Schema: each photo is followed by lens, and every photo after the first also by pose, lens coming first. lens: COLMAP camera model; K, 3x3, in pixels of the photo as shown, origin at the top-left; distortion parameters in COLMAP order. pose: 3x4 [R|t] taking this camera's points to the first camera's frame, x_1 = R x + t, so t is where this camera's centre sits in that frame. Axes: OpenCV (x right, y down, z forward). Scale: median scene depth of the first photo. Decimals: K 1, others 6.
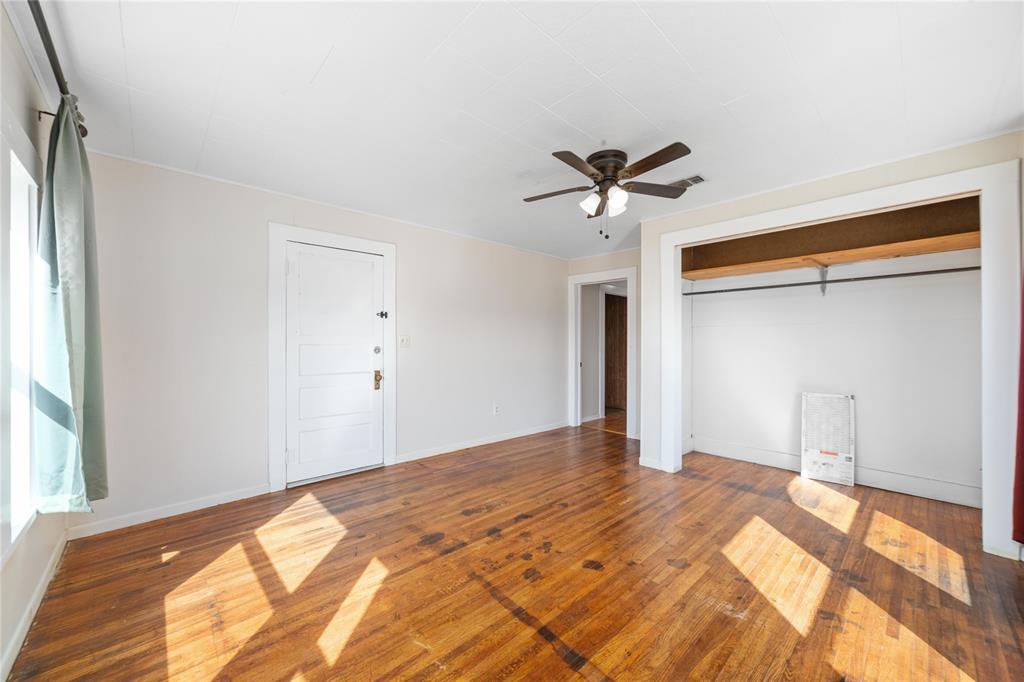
lens RADIAL K [[386.3, 0, 511.1], [0, 386.3, 344.6], [0, 0, 1]] dist [-0.005194, 0.002509]
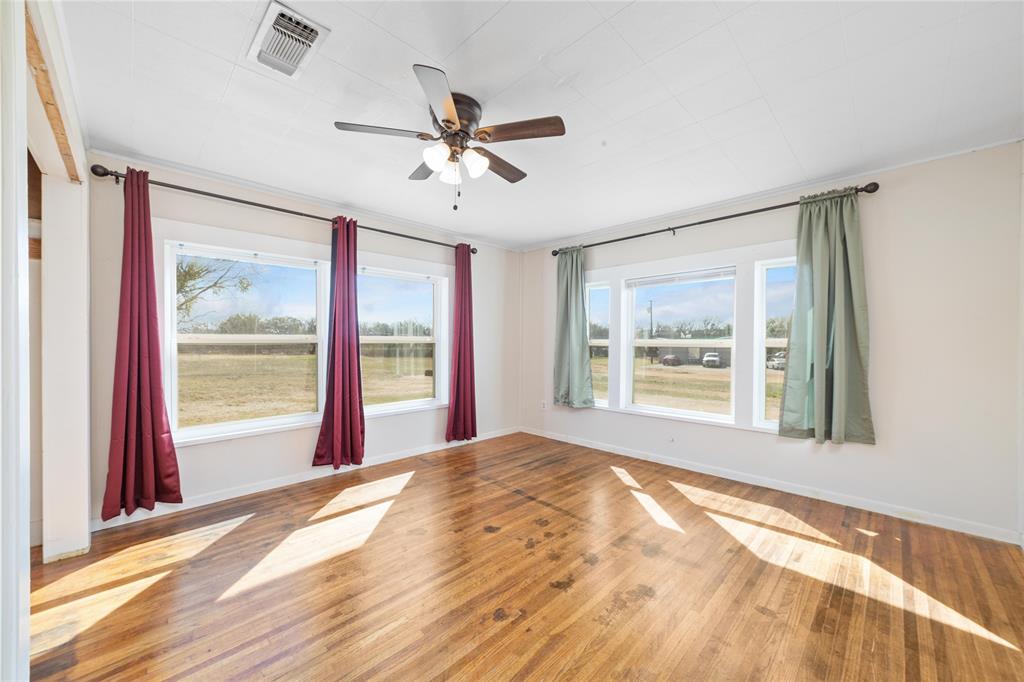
lens RADIAL K [[386.3, 0, 513.2], [0, 386.3, 344.2], [0, 0, 1]] dist [-0.005194, 0.002509]
pose [[-0.999196, -0.000052, -0.040103, 0.187313], [-0.000358, 0.999971, 0.007608, -0.005479], [0.040101, 0.007617, -0.999167, 2.103304]]
